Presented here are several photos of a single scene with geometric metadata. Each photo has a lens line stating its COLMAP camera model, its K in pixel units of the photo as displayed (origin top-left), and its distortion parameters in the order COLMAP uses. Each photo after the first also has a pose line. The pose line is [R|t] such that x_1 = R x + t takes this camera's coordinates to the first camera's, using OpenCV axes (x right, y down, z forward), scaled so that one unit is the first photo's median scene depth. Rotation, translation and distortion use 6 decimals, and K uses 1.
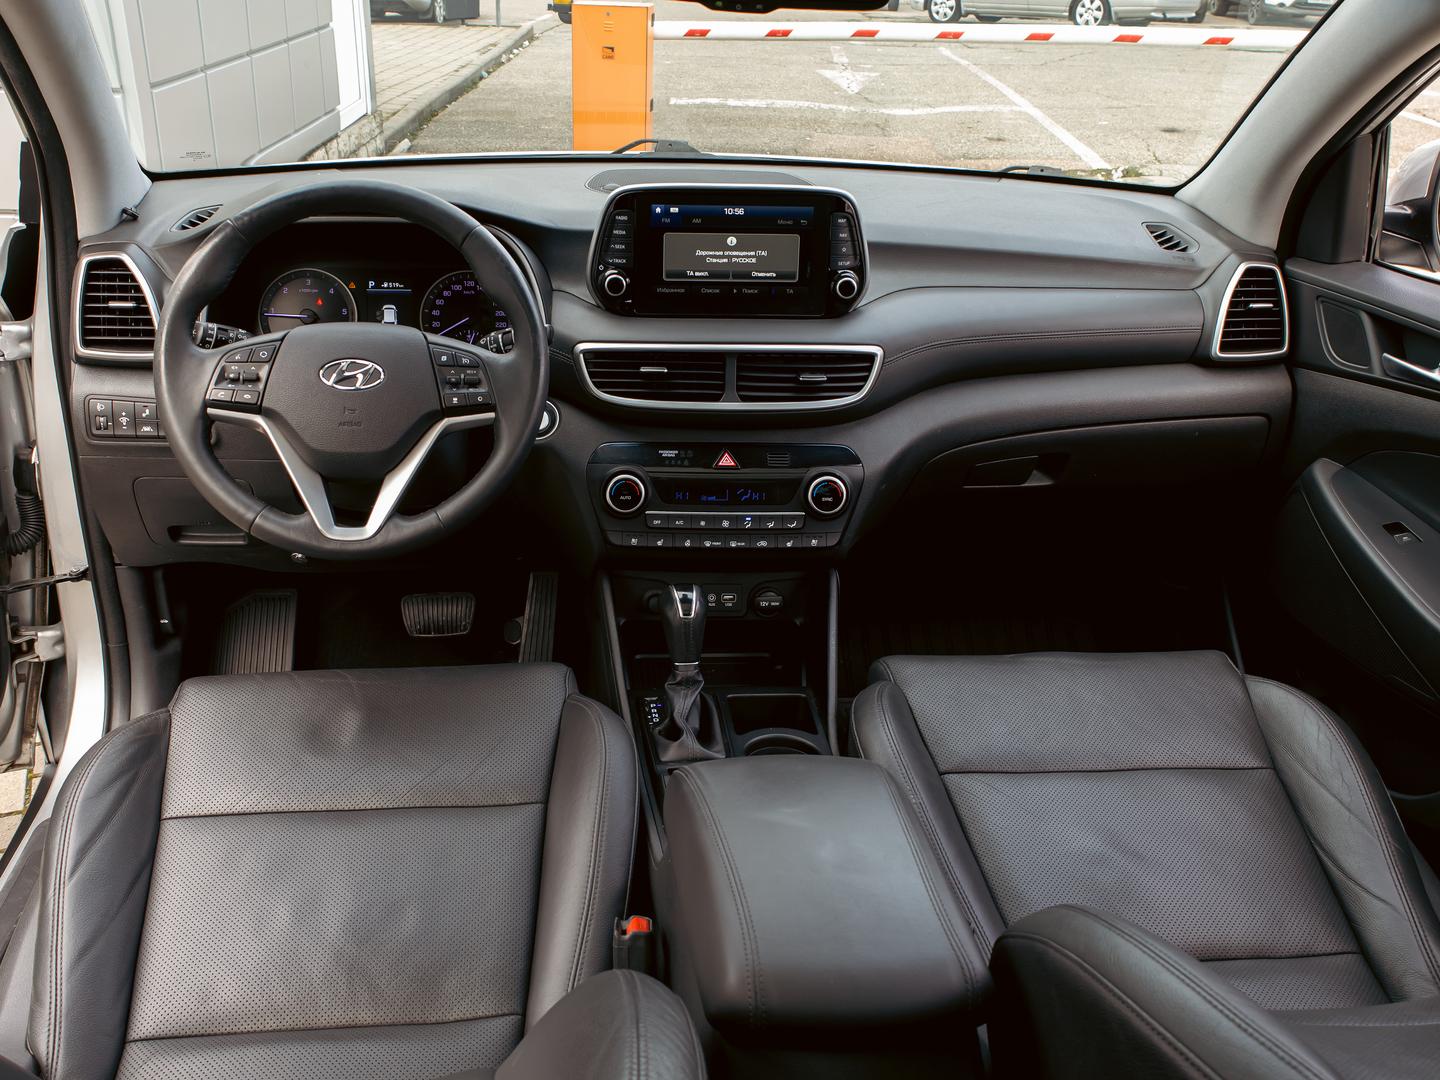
lens RADIAL K [[1425.0, 0, 720.0], [0, 1425.0, 540.0], [0, 0, 1]] dist [0.016840, 0.002766]
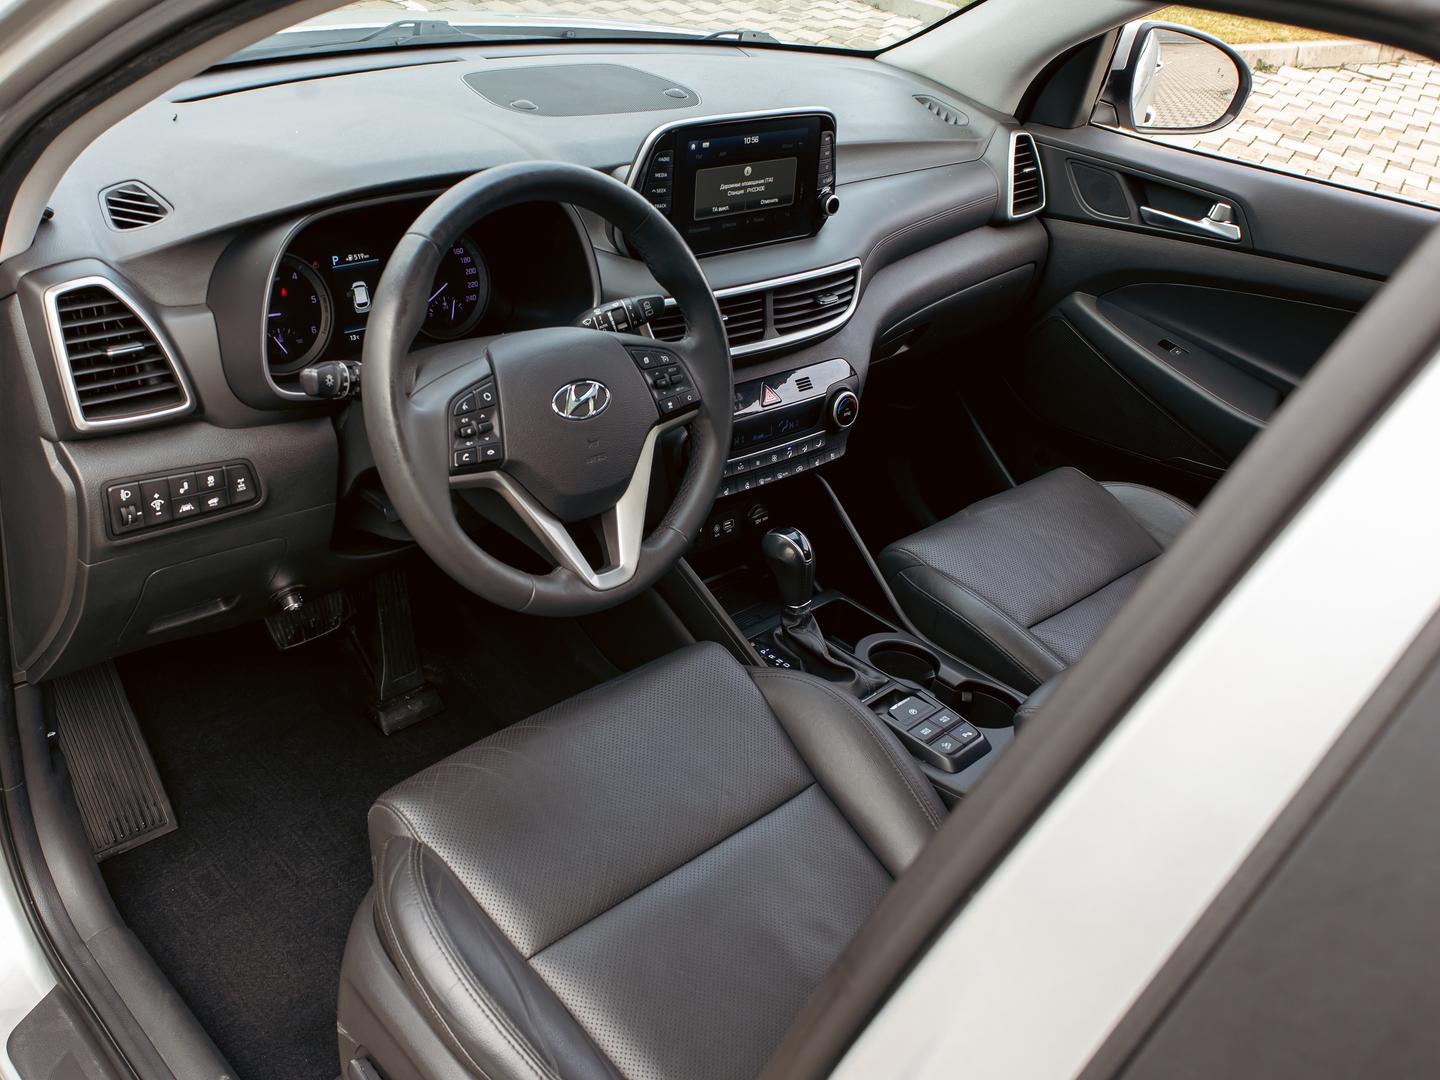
lens RADIAL K [[1425.0, 0, 720.0], [0, 1425.0, 540.0], [0, 0, 1]] dist [0.016840, 0.002766]
pose [[0.764725, -0.257299, 0.590756, -0.634250], [0.144929, 0.962006, 0.231386, -0.194248], [-0.627846, -0.091329, 0.772961, 0.243690]]
